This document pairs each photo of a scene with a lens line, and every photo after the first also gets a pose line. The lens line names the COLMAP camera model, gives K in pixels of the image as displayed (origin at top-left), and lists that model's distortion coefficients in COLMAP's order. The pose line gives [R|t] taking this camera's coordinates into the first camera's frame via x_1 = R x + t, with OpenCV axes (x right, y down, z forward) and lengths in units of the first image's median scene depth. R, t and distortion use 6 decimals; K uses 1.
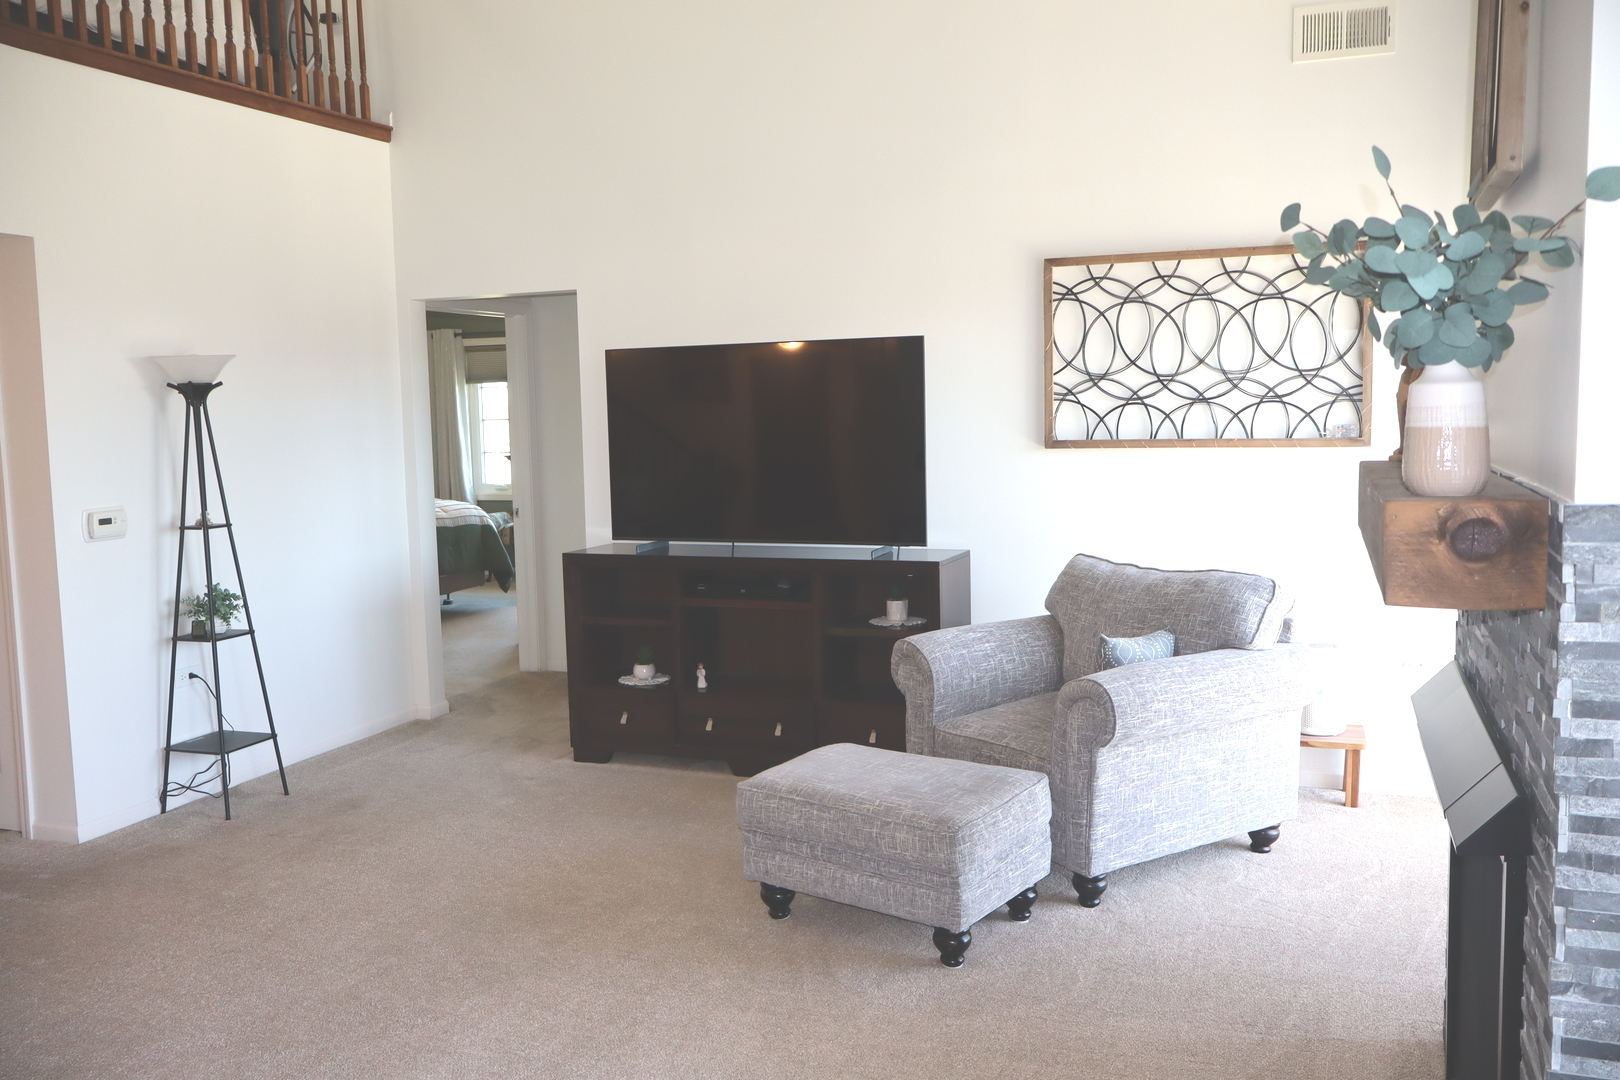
lens RADIAL K [[1334.8, 0, 810.9], [0, 1334.8, 539.6], [0, 0, 1]] dist [-0.013606, 0.014731]
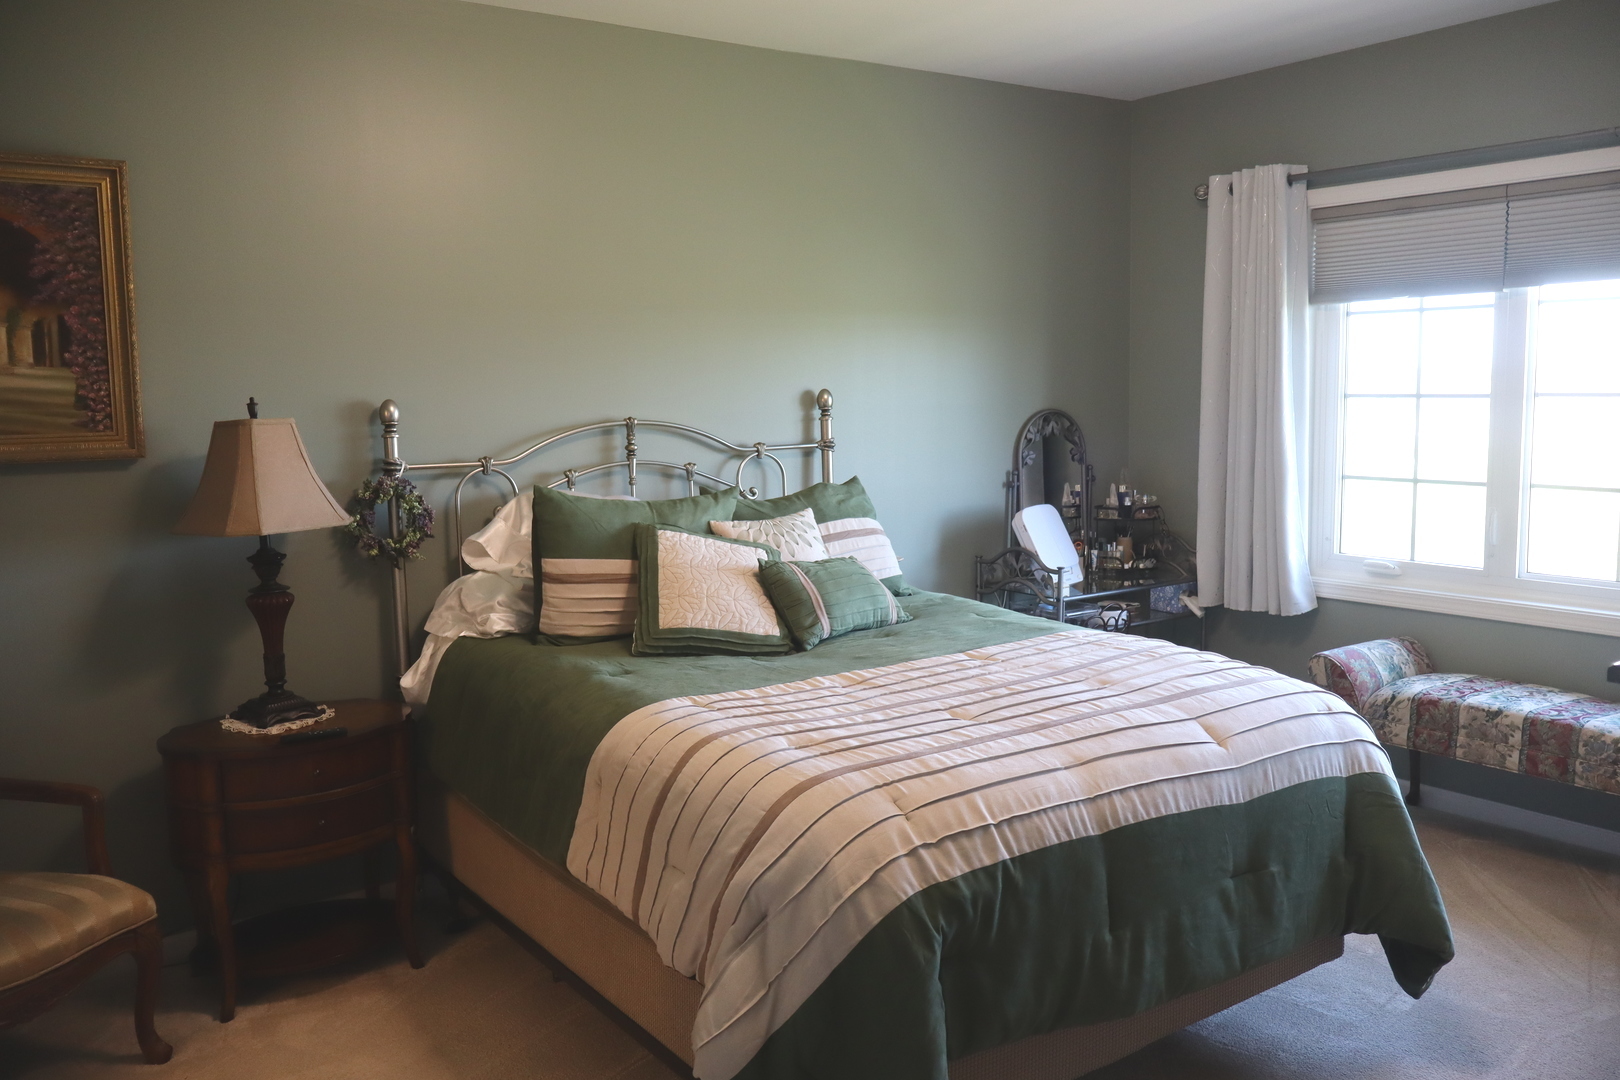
lens RADIAL K [[1334.8, 0, 811.4], [0, 1334.8, 538.5], [0, 0, 1]] dist [-0.013606, 0.014731]
pose [[0.831739, 0.068809, -0.550886, -0.159259], [-0.055420, 0.997624, 0.040934, -0.055287], [0.552394, -0.003516, 0.833576, 0.589705]]
